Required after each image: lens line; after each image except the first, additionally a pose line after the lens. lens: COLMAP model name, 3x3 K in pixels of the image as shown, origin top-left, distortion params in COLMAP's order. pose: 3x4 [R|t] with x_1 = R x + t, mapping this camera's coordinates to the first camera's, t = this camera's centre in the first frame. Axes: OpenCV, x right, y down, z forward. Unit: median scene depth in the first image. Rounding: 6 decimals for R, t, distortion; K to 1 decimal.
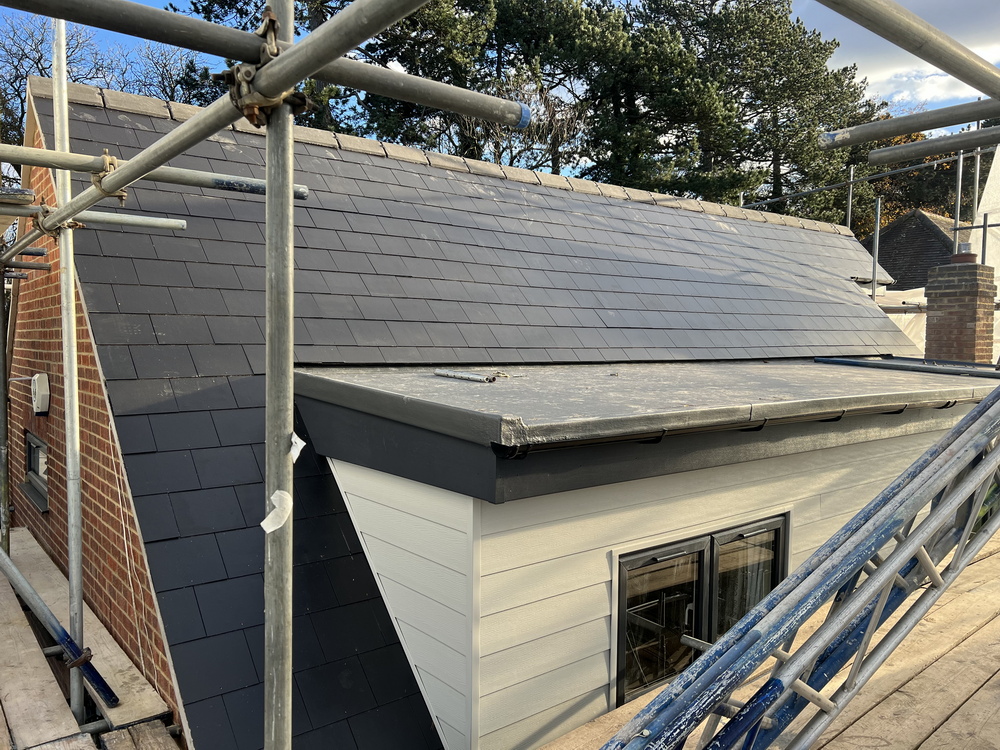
lens RADIAL K [[743.8, 0, 498.3], [0, 743.8, 377.8], [0, 0, 1]] dist [0.043292, -0.050164]
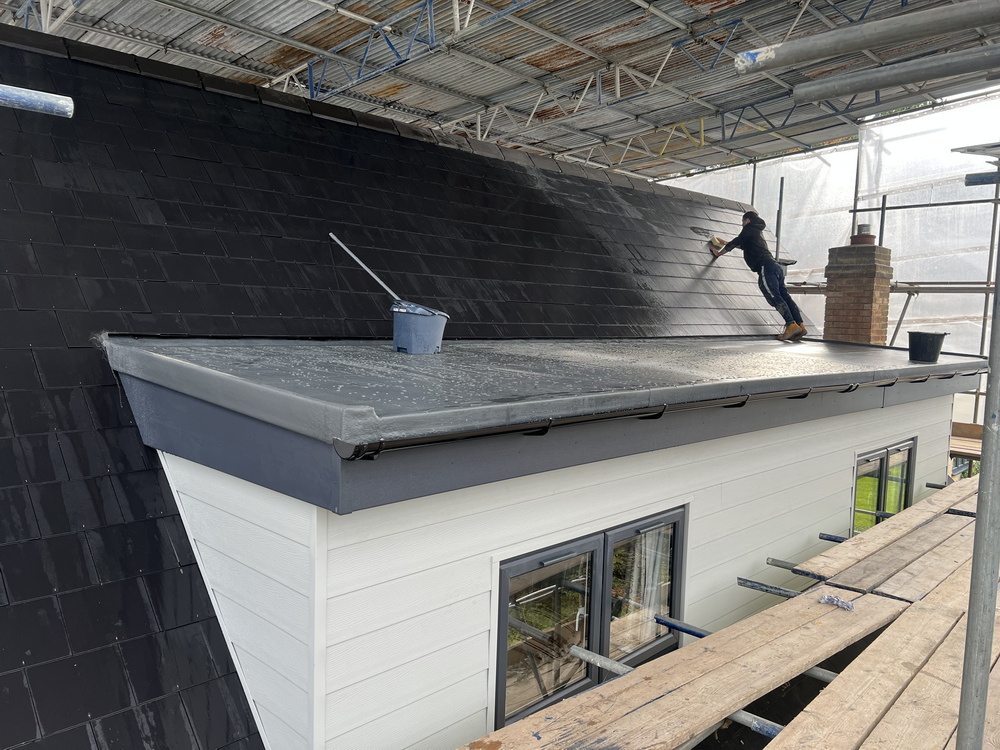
lens RADIAL K [[743.8, 0, 494.5], [0, 743.8, 381.1], [0, 0, 1]] dist [0.043292, -0.050164]
pose [[0.993650, 0.008832, 0.112165, 0.048777], [-0.013309, 0.999142, 0.039230, -0.007160], [-0.111723, -0.040474, 0.992915, 0.124849]]
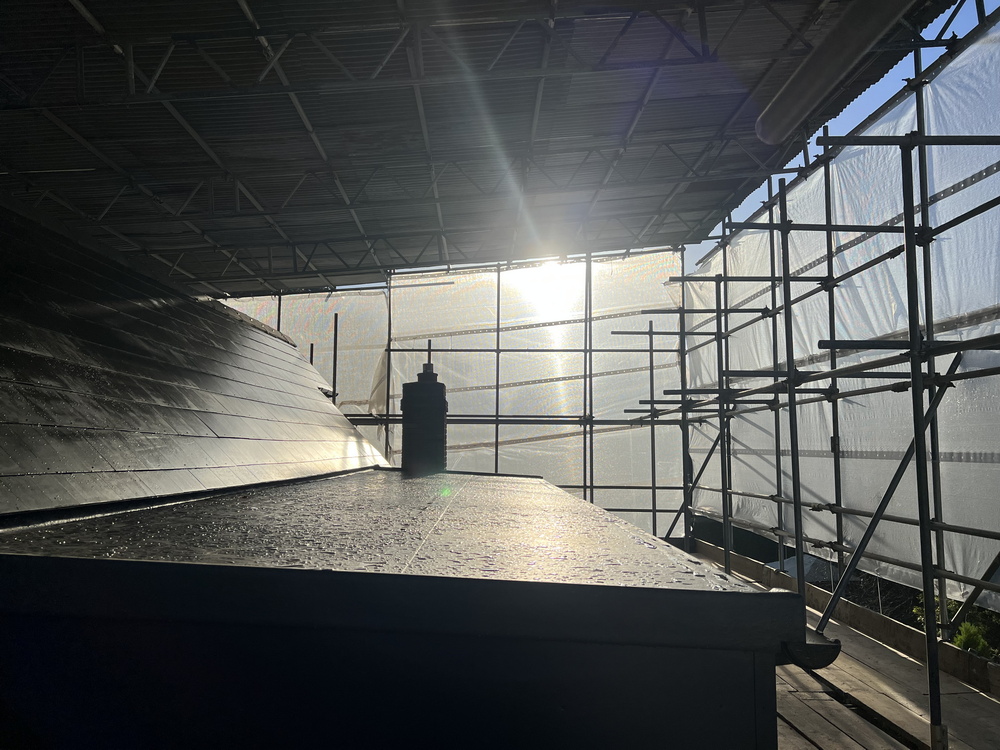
lens RADIAL K [[743.8, 0, 490.4], [0, 743.8, 378.0], [0, 0, 1]] dist [0.043292, -0.050164]
pose [[0.617757, 0.068940, 0.783341, -0.442855], [0.043137, 0.991679, -0.121294, -0.042592], [-0.785185, 0.108721, 0.609642, 0.576423]]
